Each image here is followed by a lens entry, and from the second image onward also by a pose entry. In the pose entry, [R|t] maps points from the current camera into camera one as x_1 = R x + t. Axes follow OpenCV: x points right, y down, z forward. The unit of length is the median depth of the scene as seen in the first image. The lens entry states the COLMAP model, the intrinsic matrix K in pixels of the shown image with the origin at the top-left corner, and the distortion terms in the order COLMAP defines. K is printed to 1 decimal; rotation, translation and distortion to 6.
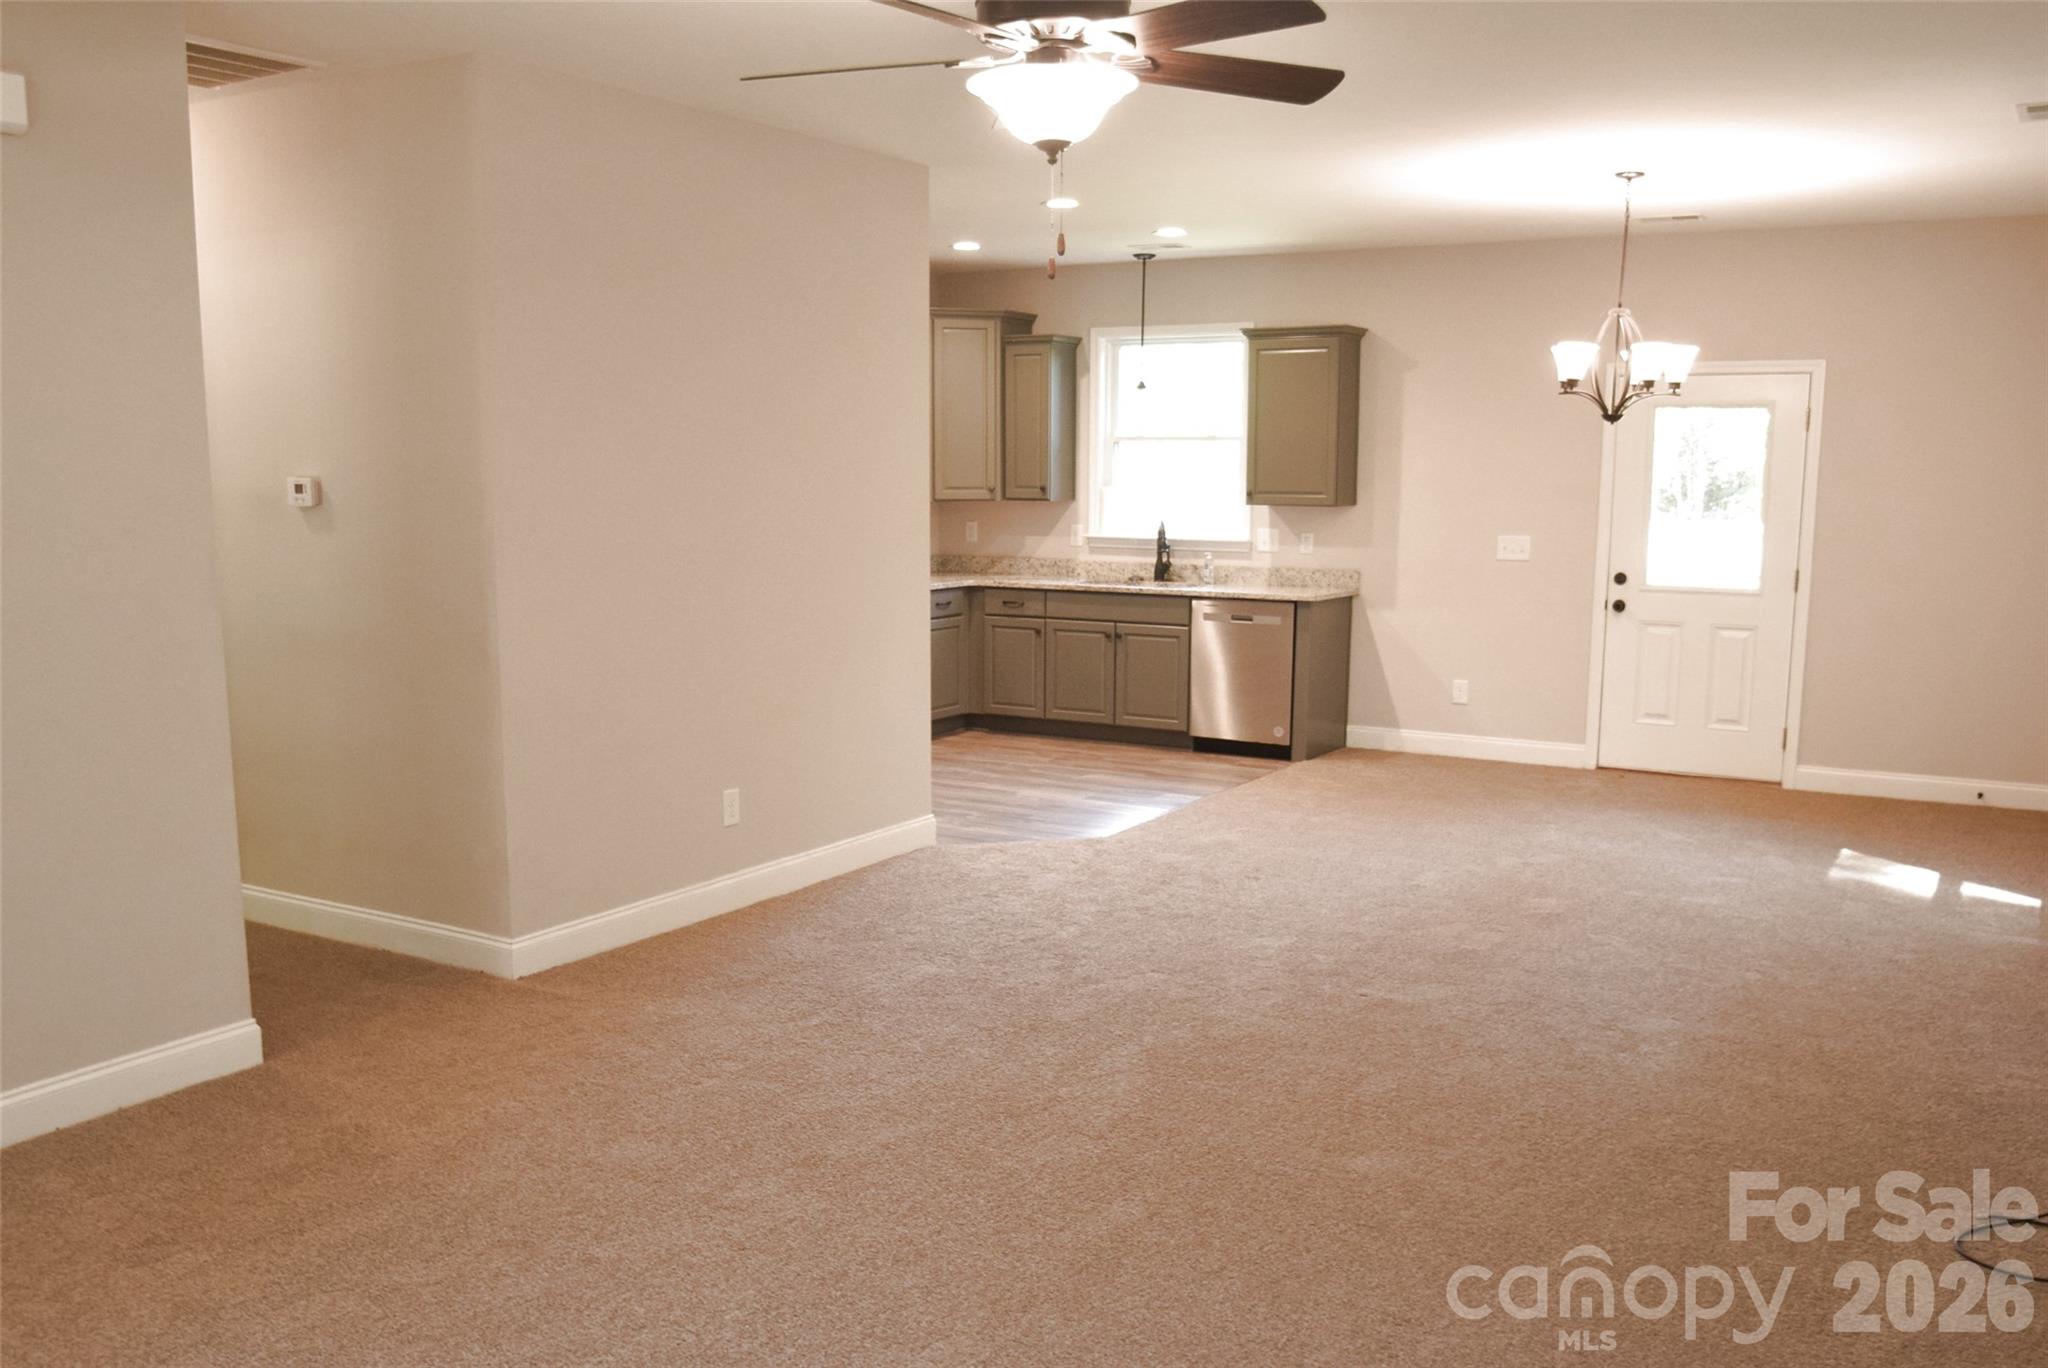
lens RADIAL K [[1750.1, 0, 1017.9], [0, 1750.1, 701.3], [0, 0, 1]] dist [-0.071582, 0.029208]
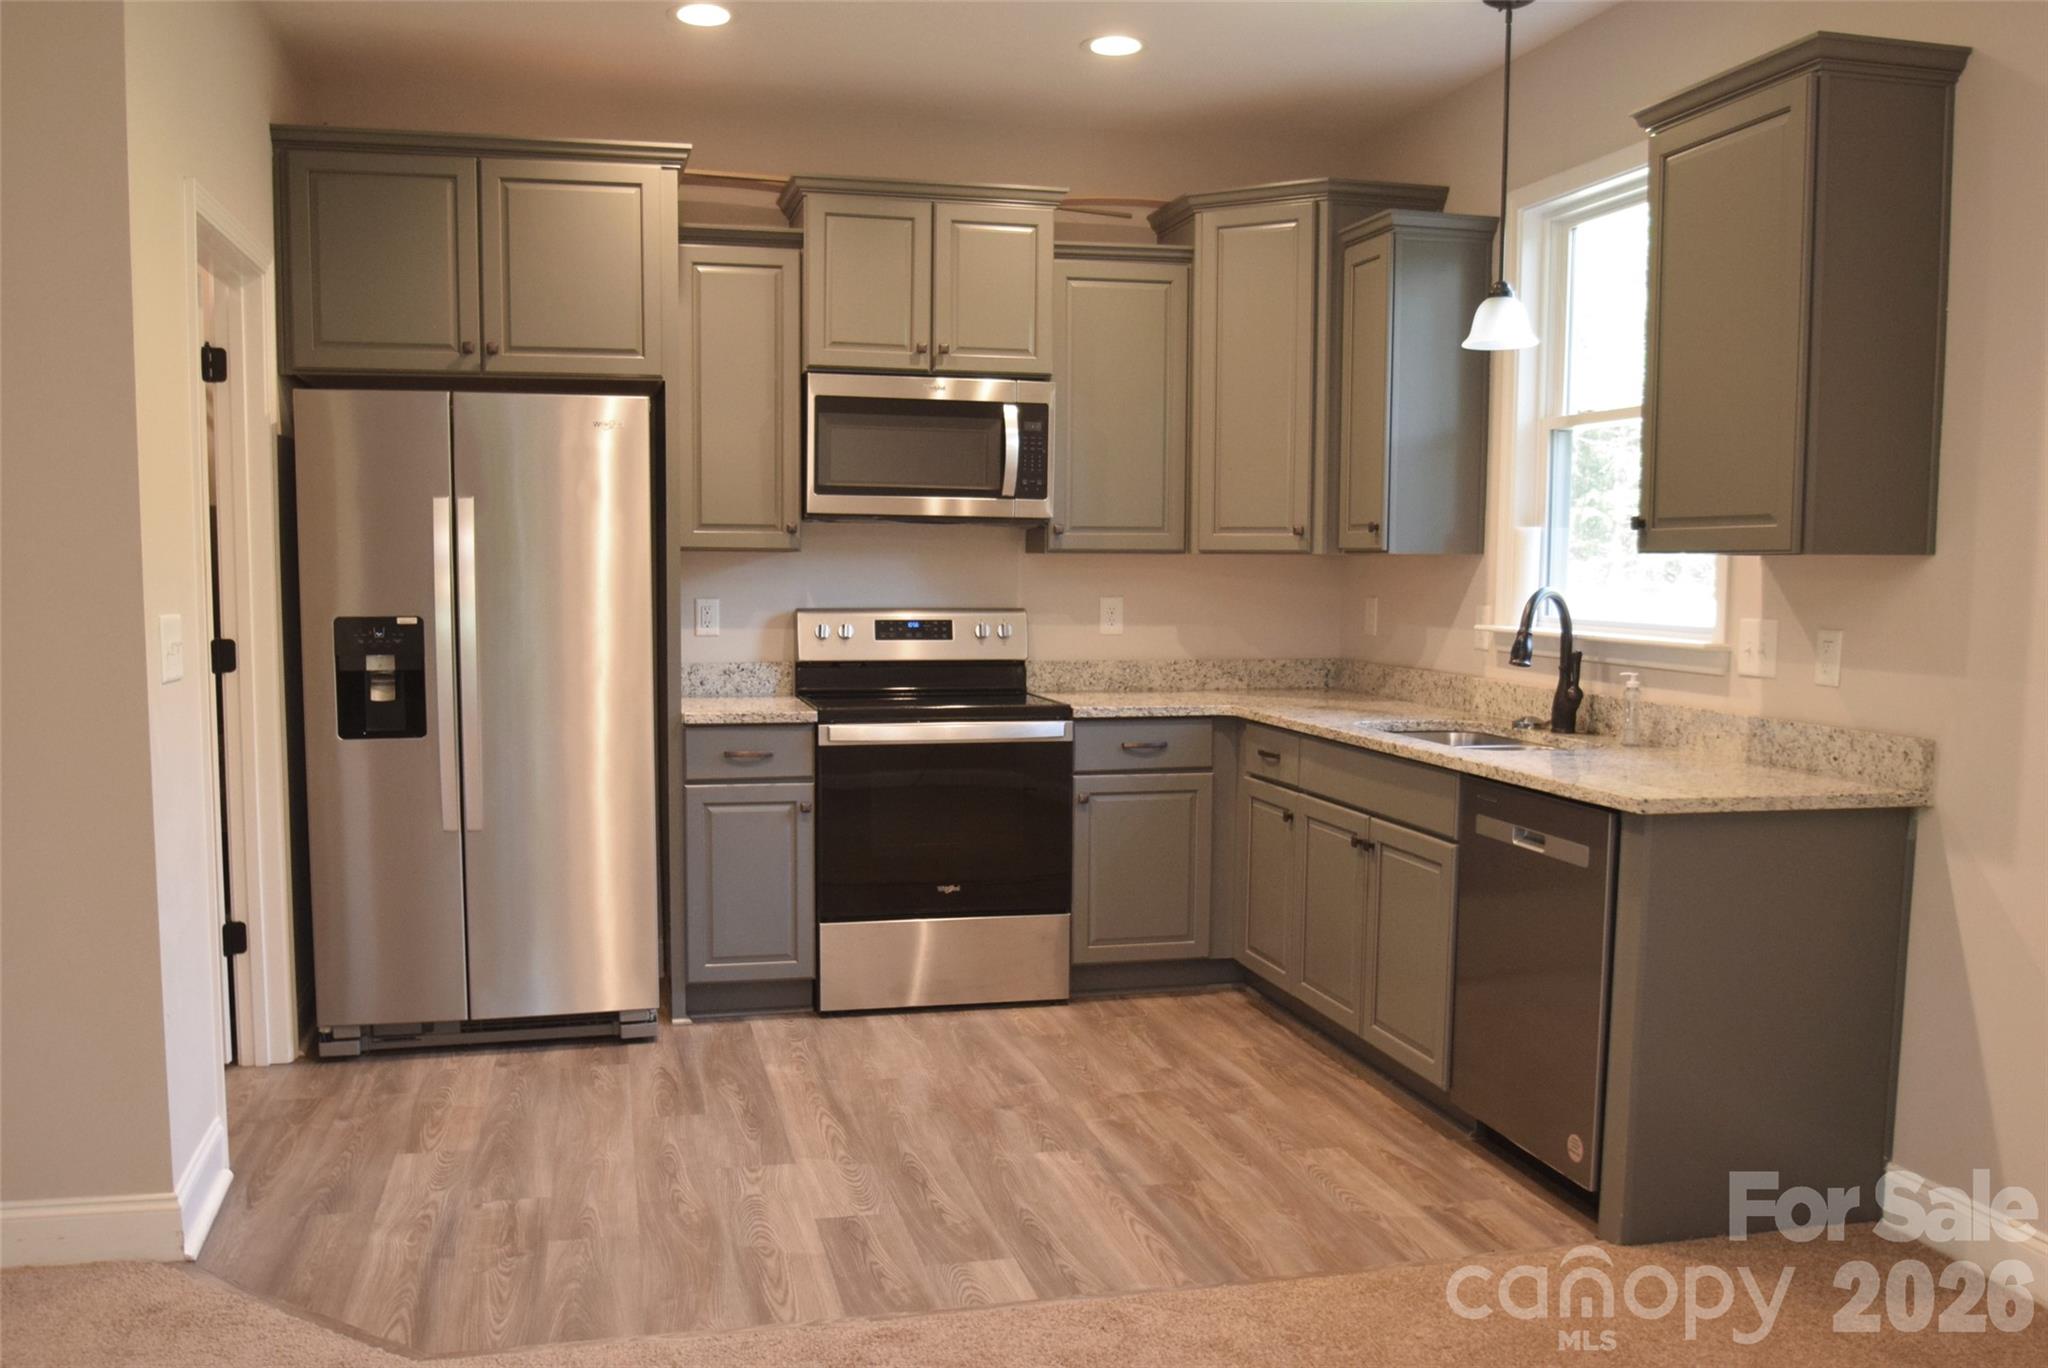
lens RADIAL K [[1750.1, 0, 1022.8], [0, 1750.1, 746.8], [0, 0, 1]] dist [-0.071582, 0.029208]
pose [[0.700876, 0.074684, -0.709362, 0.307459], [-0.097664, 0.995185, 0.008281, -0.057022], [0.706565, 0.063476, 0.704795, 0.610004]]
